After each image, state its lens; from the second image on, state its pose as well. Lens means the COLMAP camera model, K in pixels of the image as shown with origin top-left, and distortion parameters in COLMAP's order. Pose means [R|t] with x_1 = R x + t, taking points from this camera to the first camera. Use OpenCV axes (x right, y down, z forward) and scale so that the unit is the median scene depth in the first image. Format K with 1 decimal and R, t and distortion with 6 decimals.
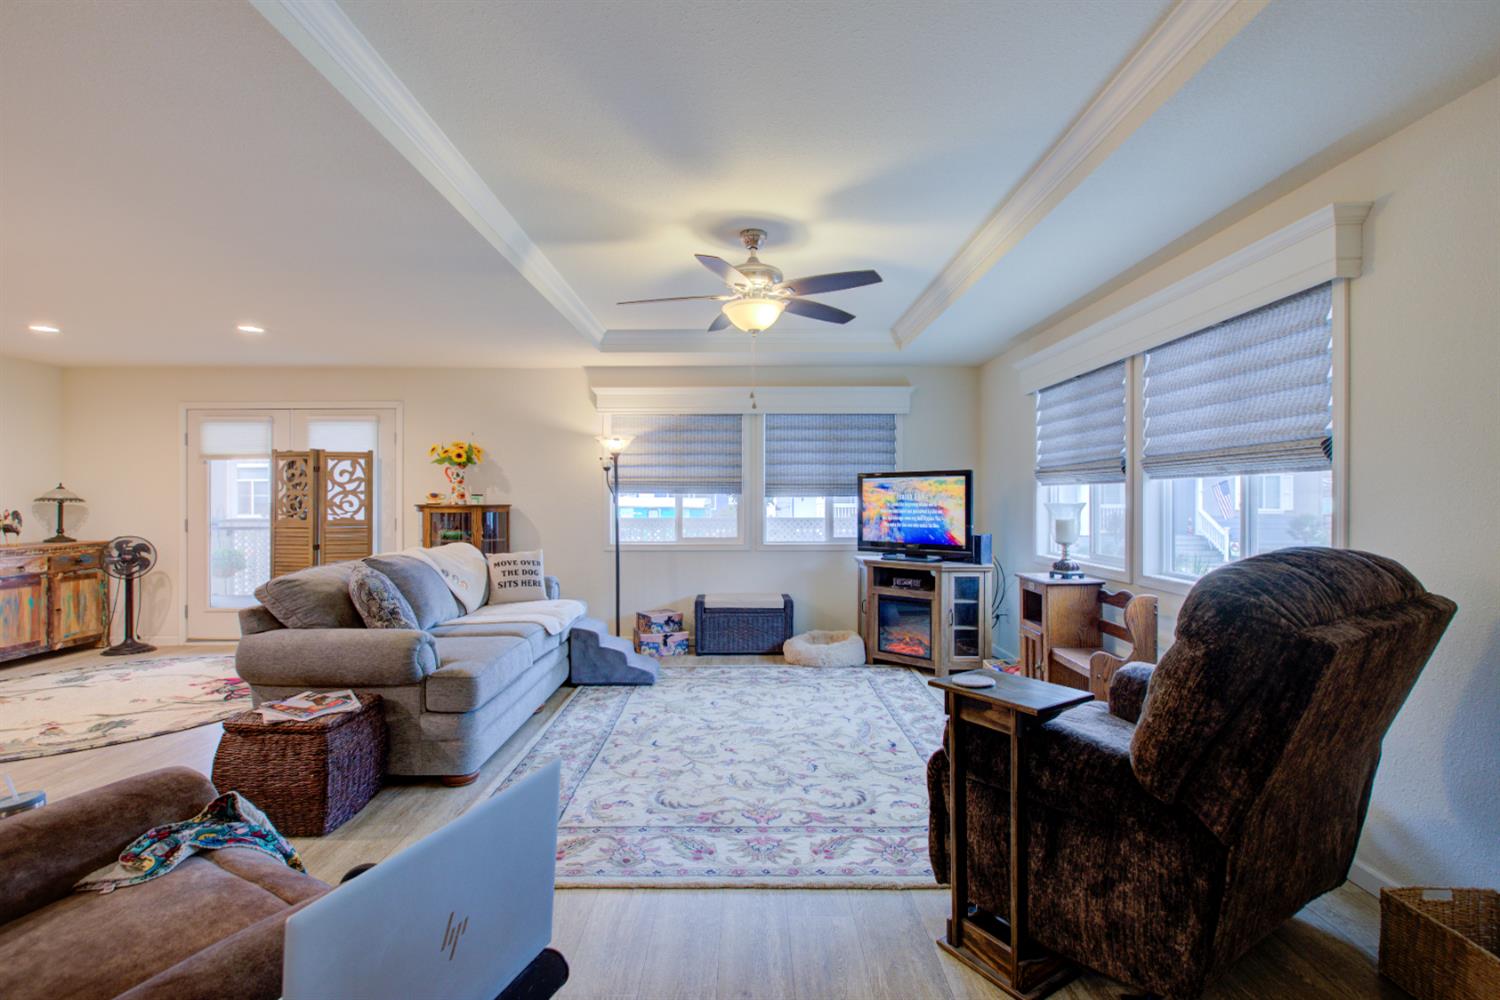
lens RADIAL K [[692.2, 0, 753.9], [0, 692.2, 497.9], [0, 0, 1]] dist [-0.003371, 0.002235]
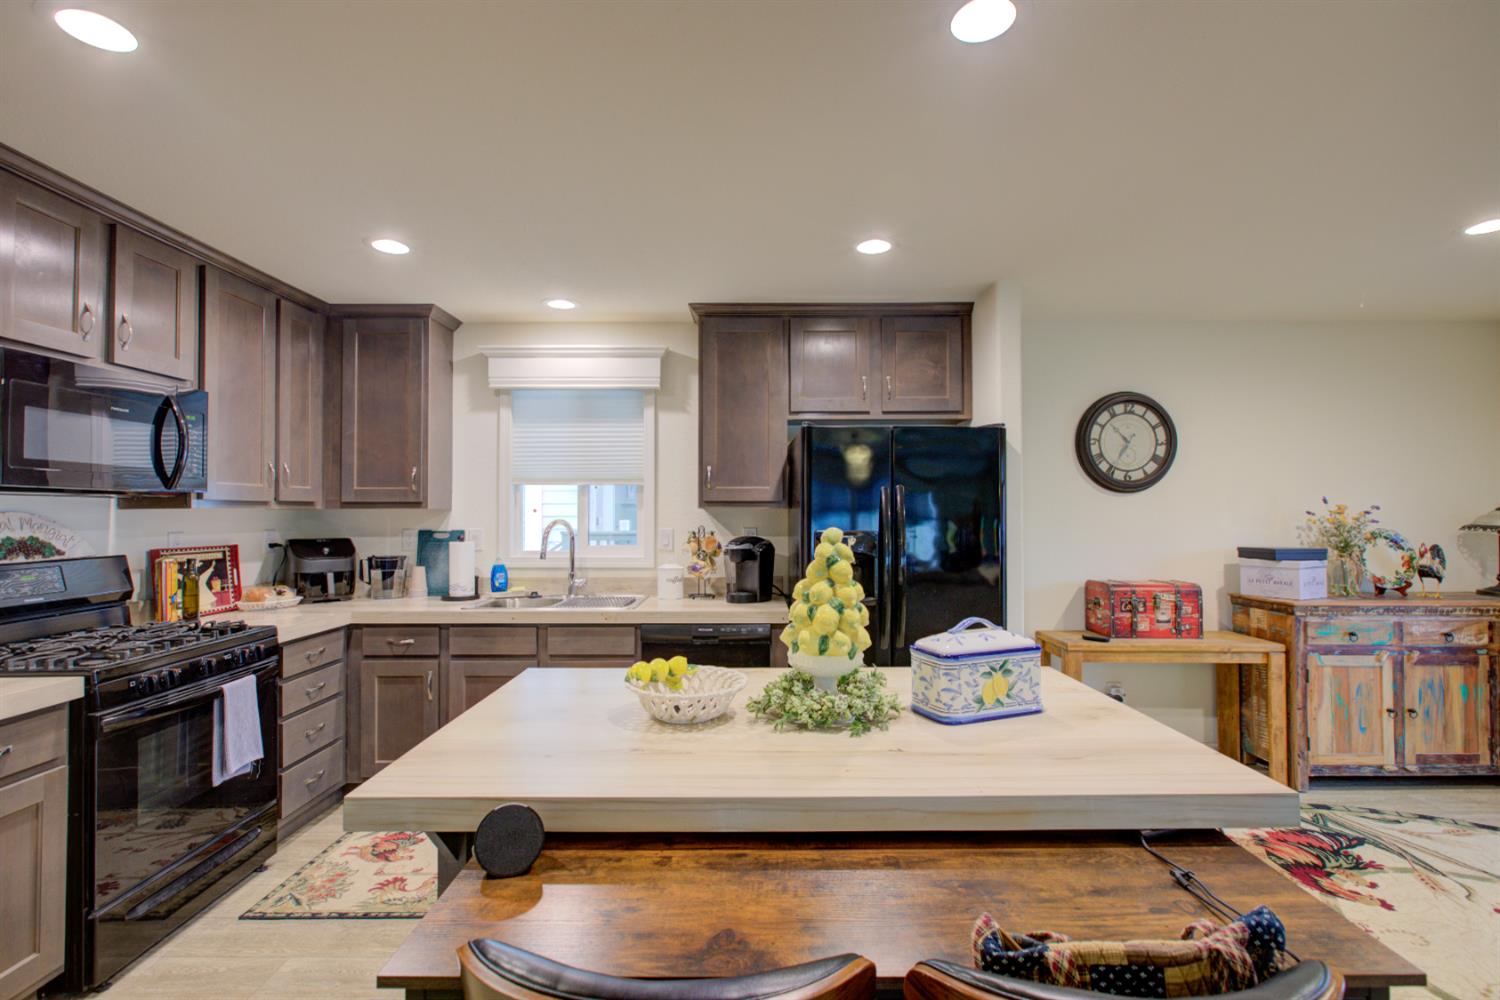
lens RADIAL K [[692.2, 0, 737.8], [0, 692.2, 496.6], [0, 0, 1]] dist [-0.003371, 0.002235]
pose [[-0.015696, -0.021417, -0.999647, -0.364352], [-0.000565, 0.999771, -0.021411, -0.011957], [0.999877, 0.000229, -0.015704, 0.316314]]
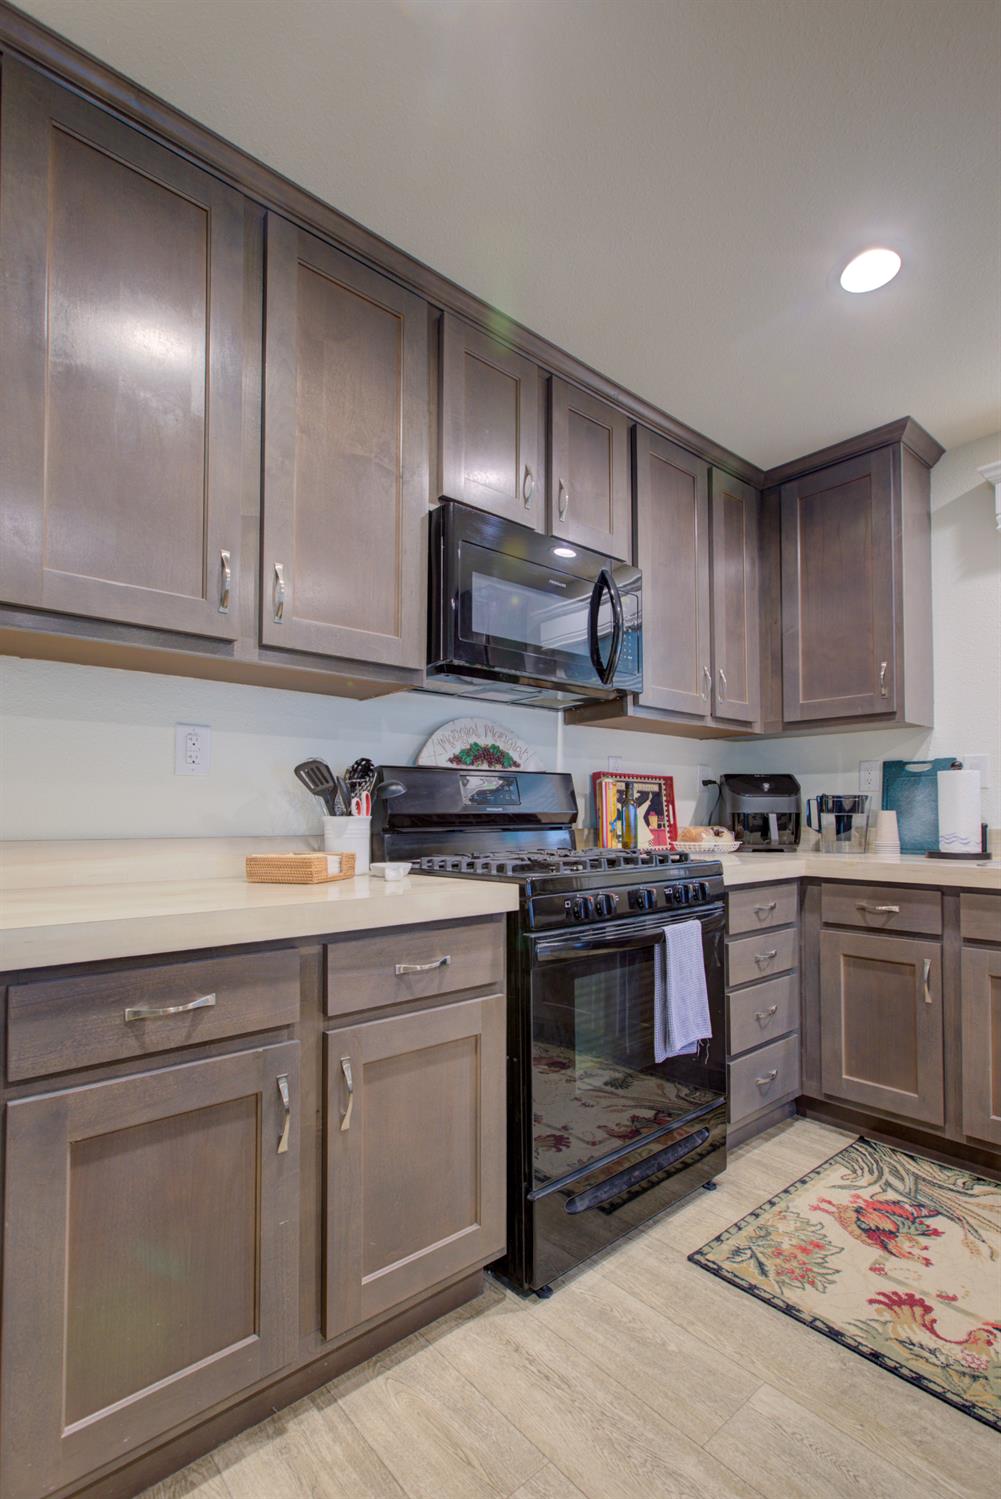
lens RADIAL K [[691.7, 0, 517.9], [0, 691.7, 799.3], [0, 0, 1]] dist [-0.003371, 0.002235]
pose [[-0.751981, -0.012911, -0.659059, -0.528594], [-0.000925, 0.999828, -0.018532, 0.042521], [0.659184, -0.013327, -0.751863, 0.186738]]
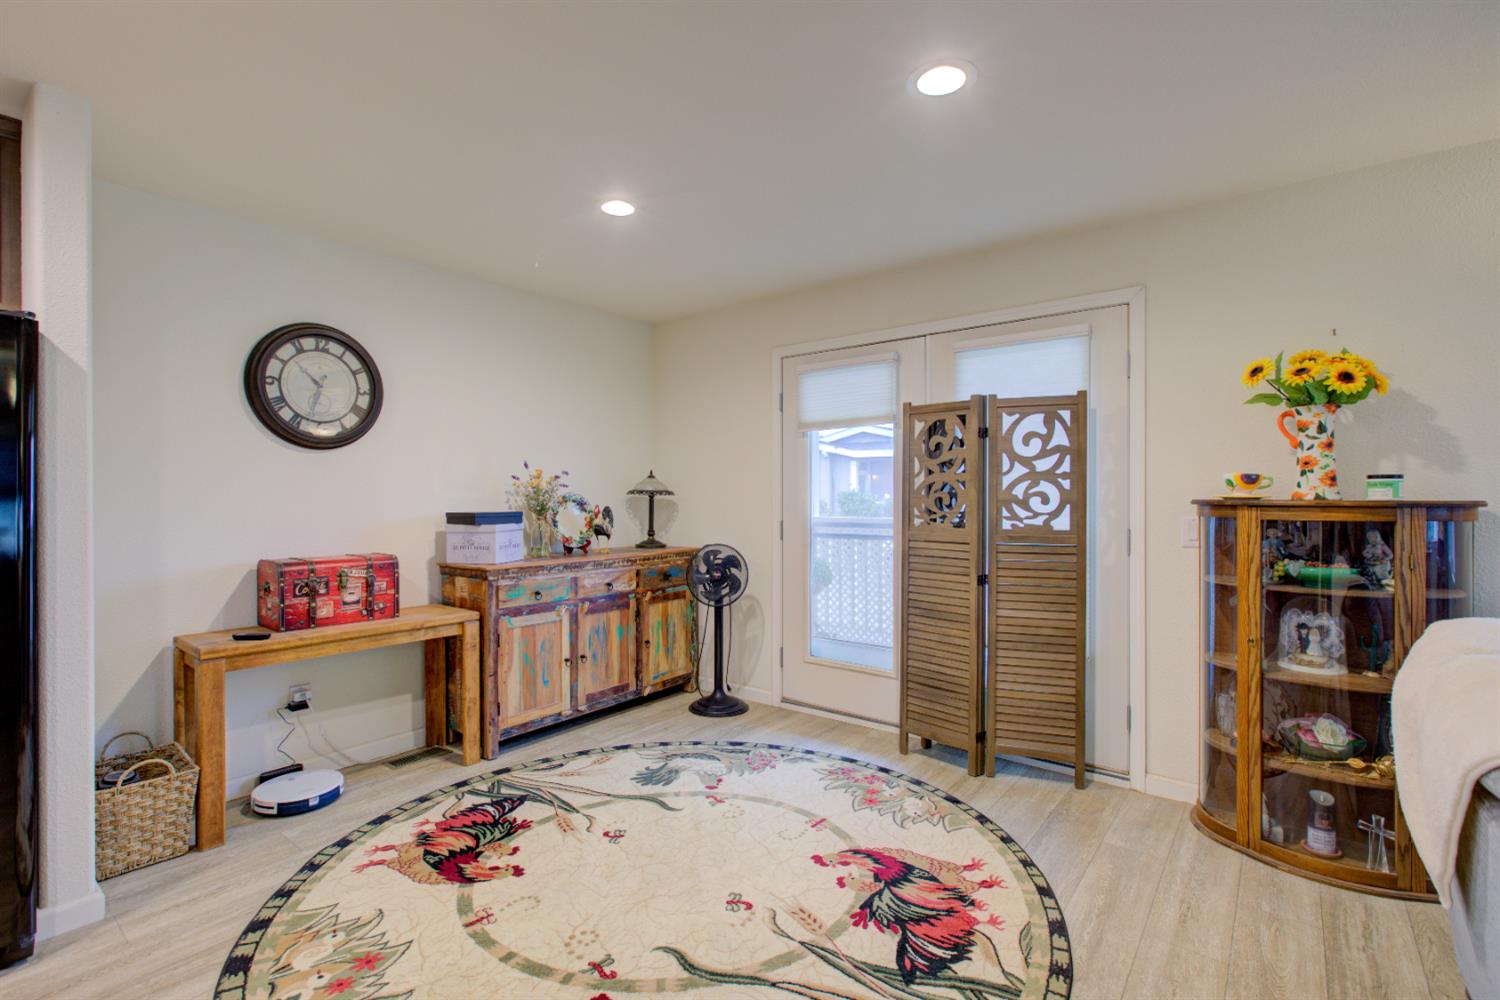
lens RADIAL K [[692.2, 0, 750.5], [0, 692.2, 500.2], [0, 0, 1]] dist [-0.003371, 0.002235]
pose [[0.777474, 0.003265, -0.628907, -0.434008], [0.000846, 0.999980, 0.006238, 0.006537], [0.628915, -0.005382, 0.777456, 0.471706]]
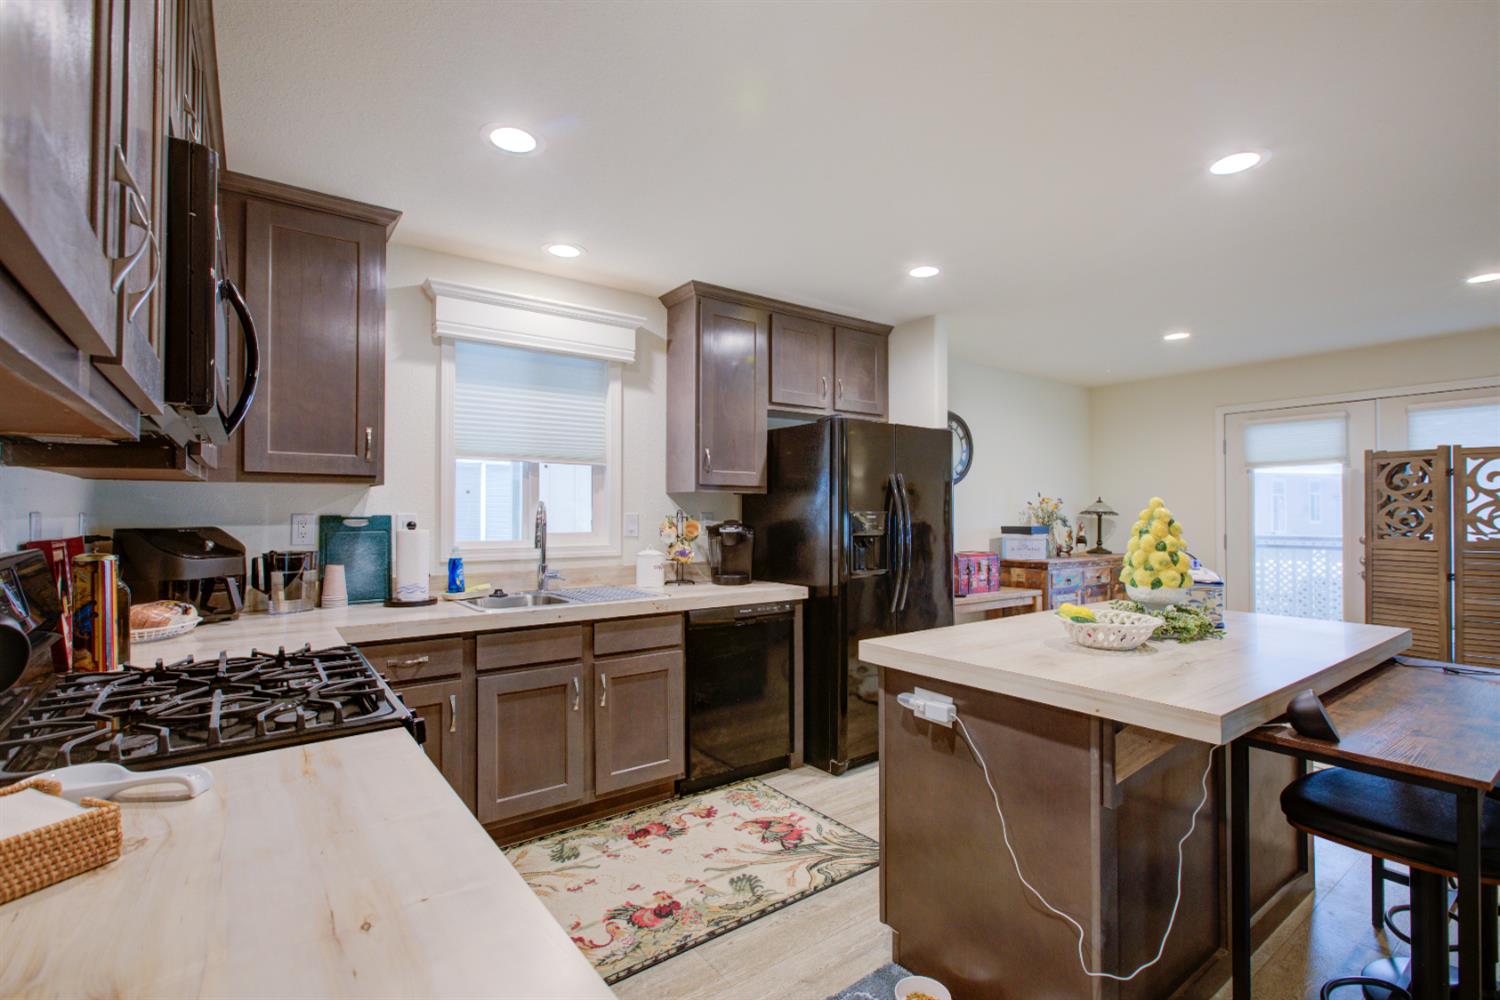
lens RADIAL K [[692.2, 0, 737.1], [0, 692.2, 503.9], [0, 0, 1]] dist [-0.003371, 0.002235]
pose [[0.583122, -0.009117, -0.812334, -0.471643], [-0.002719, 0.999910, -0.013174, 0.004110], [0.812380, 0.009890, 0.583044, -0.054421]]
